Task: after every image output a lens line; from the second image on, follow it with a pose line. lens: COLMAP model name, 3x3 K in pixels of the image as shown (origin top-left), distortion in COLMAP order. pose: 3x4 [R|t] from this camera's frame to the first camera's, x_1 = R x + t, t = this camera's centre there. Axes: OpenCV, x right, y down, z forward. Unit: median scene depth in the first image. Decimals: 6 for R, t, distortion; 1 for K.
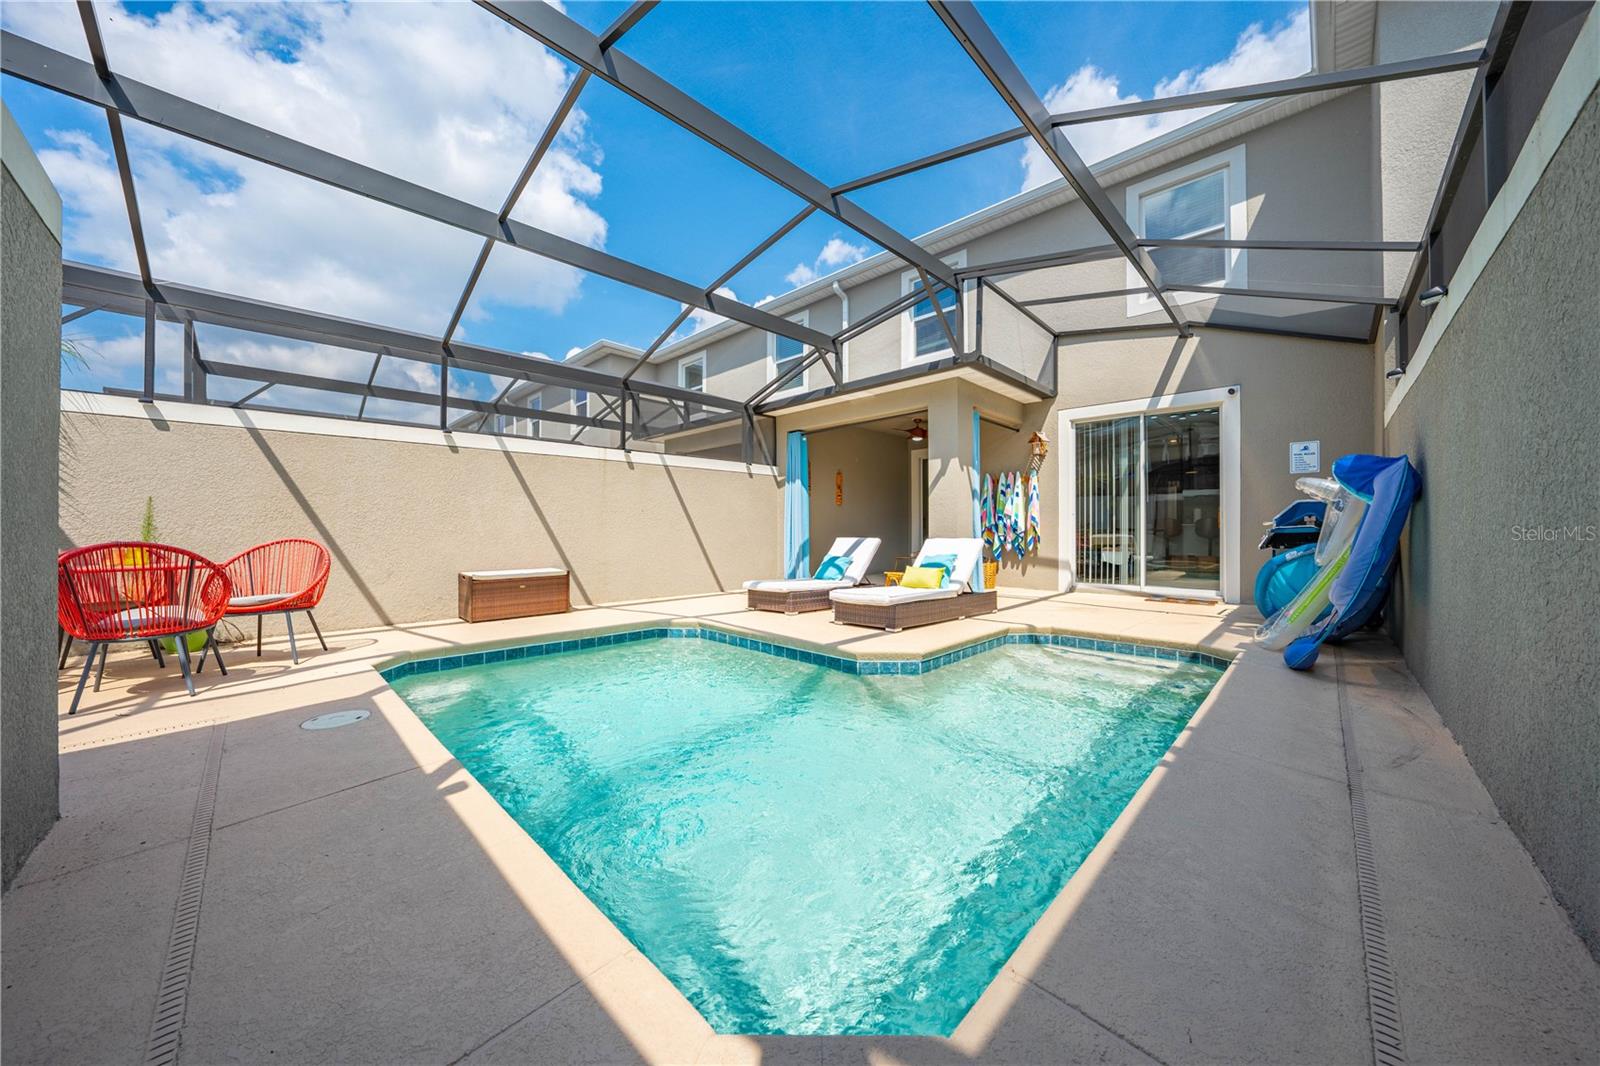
lens RADIAL K [[550.2, 0, 795.3], [0, 550.2, 527.2], [0, 0, 1]] dist [-0.018637, 0.002216]
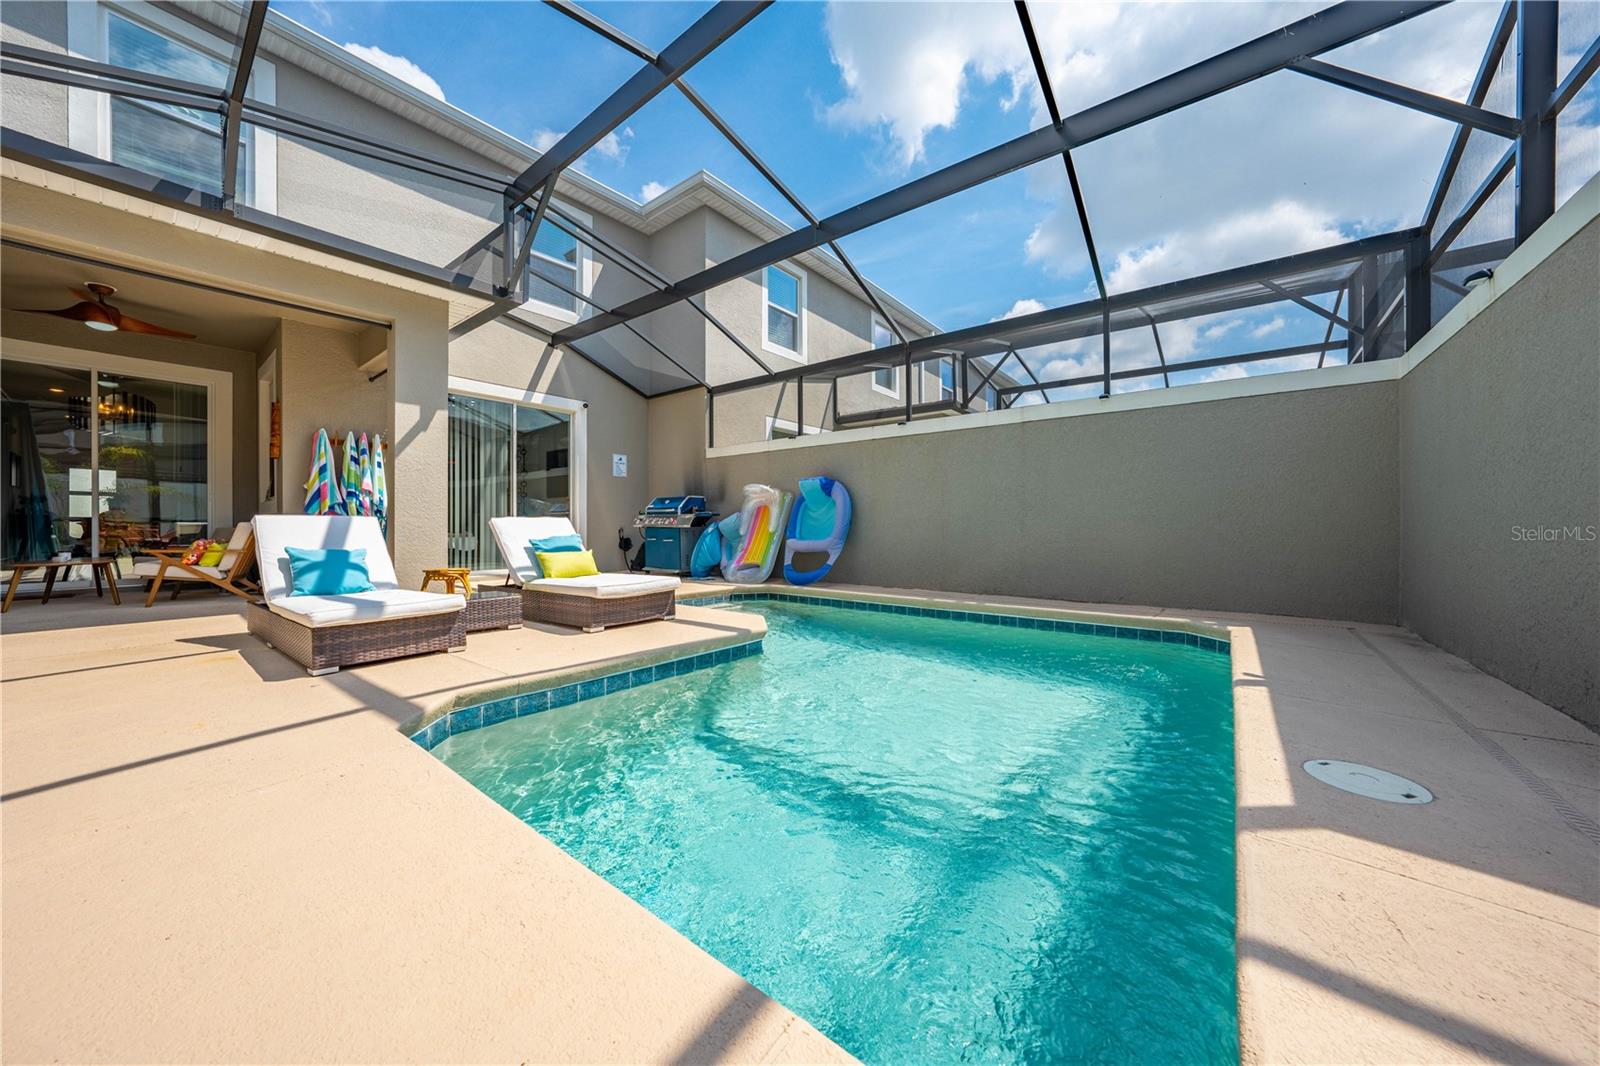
lens RADIAL K [[550.2, 0, 801.3], [0, 550.2, 529.4], [0, 0, 1]] dist [-0.018637, 0.002216]
pose [[-0.105761, -0.003418, 0.994386, -0.473276], [-0.006240, 0.999977, 0.002774, 0.027810], [-0.994372, -0.005912, -0.105780, 0.581043]]
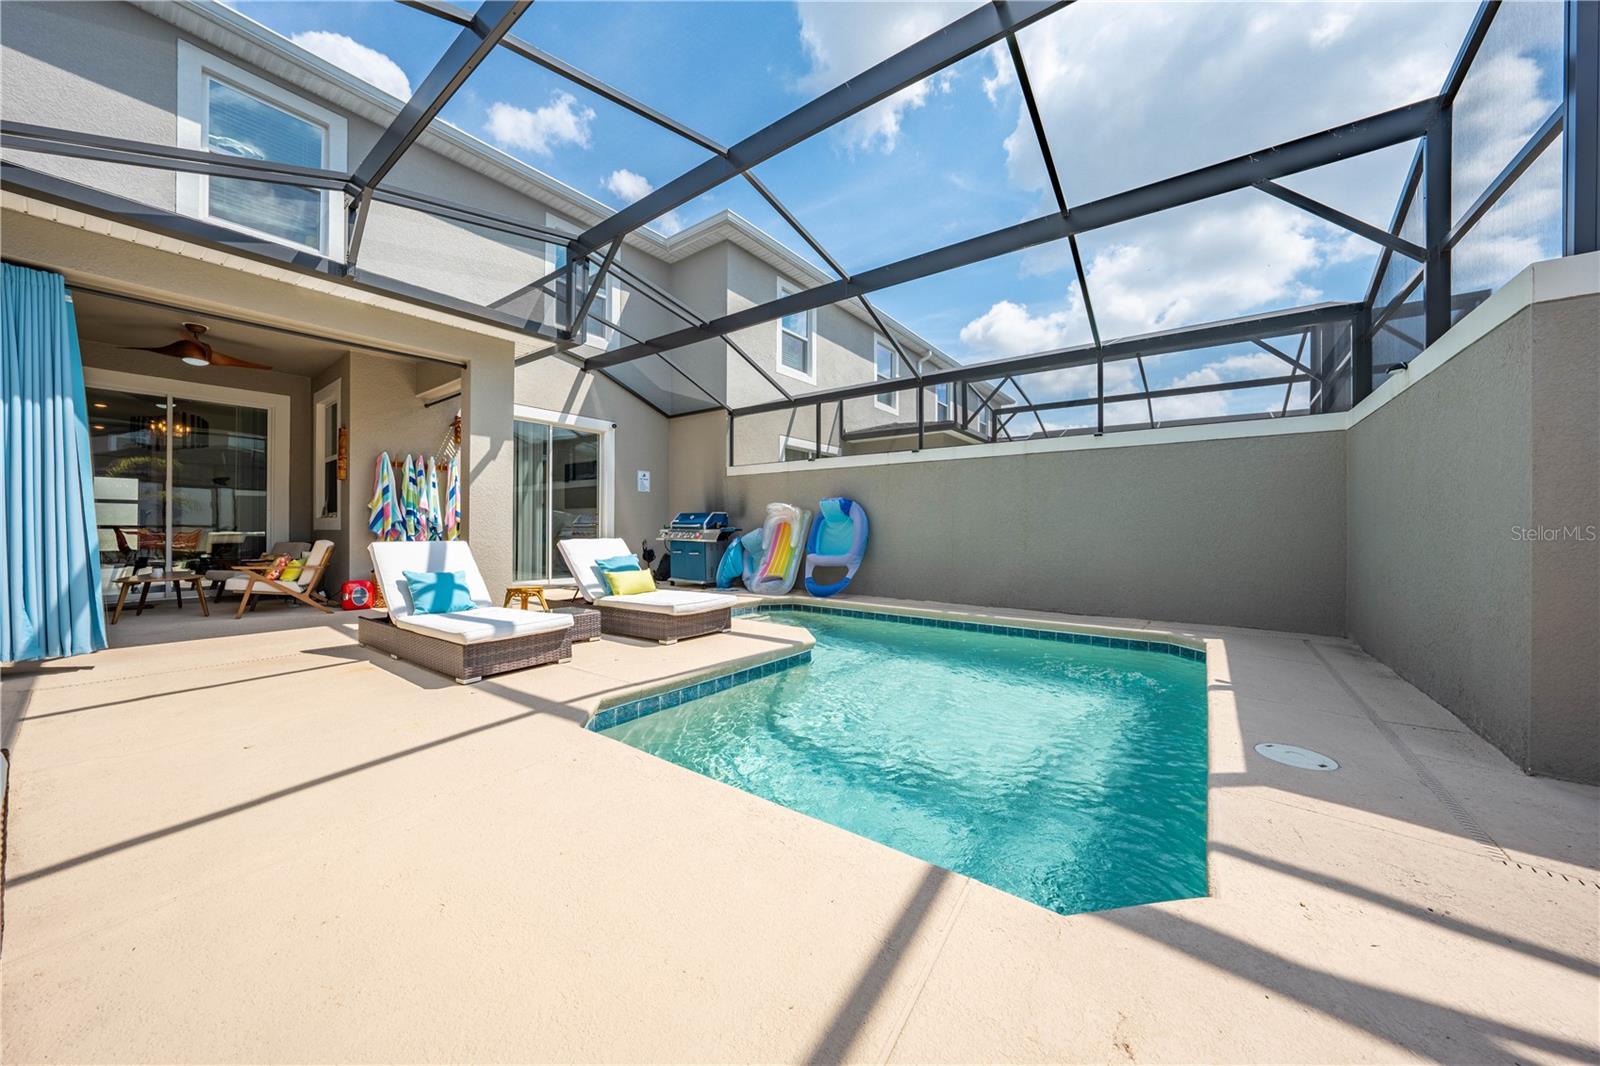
lens RADIAL K [[550.2, 0, 801.3], [0, 550.2, 528.4], [0, 0, 1]] dist [-0.018637, 0.002216]
pose [[-0.131934, 0.000421, 0.991258, -0.552710], [-0.011542, 0.999931, -0.001961, 0.000416], [-0.991191, -0.011699, -0.131921, 0.656687]]
